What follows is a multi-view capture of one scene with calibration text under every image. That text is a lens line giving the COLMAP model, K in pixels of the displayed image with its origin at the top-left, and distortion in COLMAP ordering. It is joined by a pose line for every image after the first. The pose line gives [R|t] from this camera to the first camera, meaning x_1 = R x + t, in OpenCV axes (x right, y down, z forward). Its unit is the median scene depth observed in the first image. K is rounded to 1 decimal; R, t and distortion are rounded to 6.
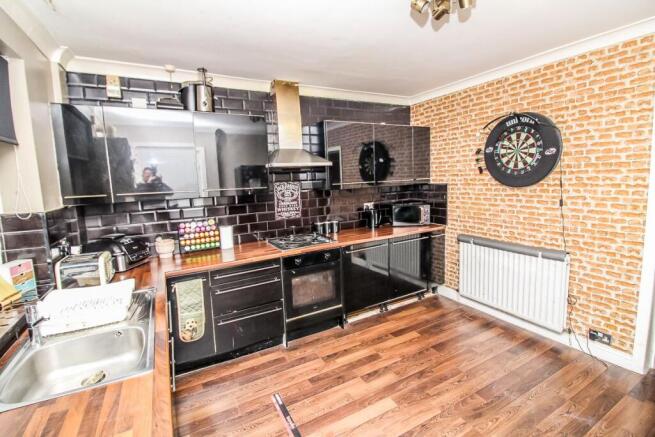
lens RADIAL K [[304.3, 0, 329.8], [0, 304.3, 209.3], [0, 0, 1]] dist [-0.001111, -0.000307]
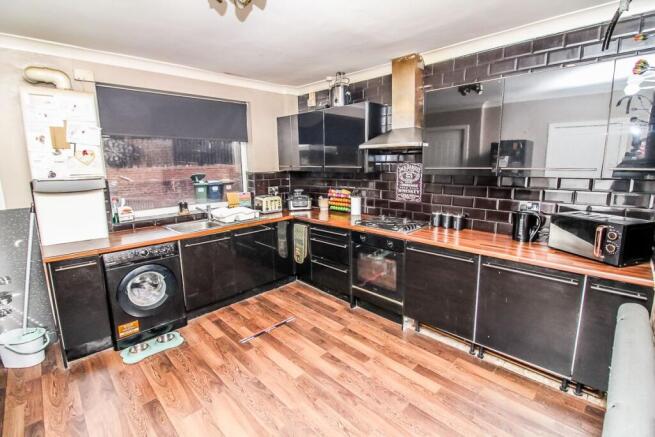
lens RADIAL K [[304.3, 0, 329.8], [0, 304.3, 209.3], [0, 0, 1]] dist [-0.001111, -0.000307]
pose [[0.274190, 0.183956, -0.943917, 0.798279], [-0.106031, 0.981333, 0.160447, -0.081319], [0.955812, 0.056091, 0.288577, 0.539352]]
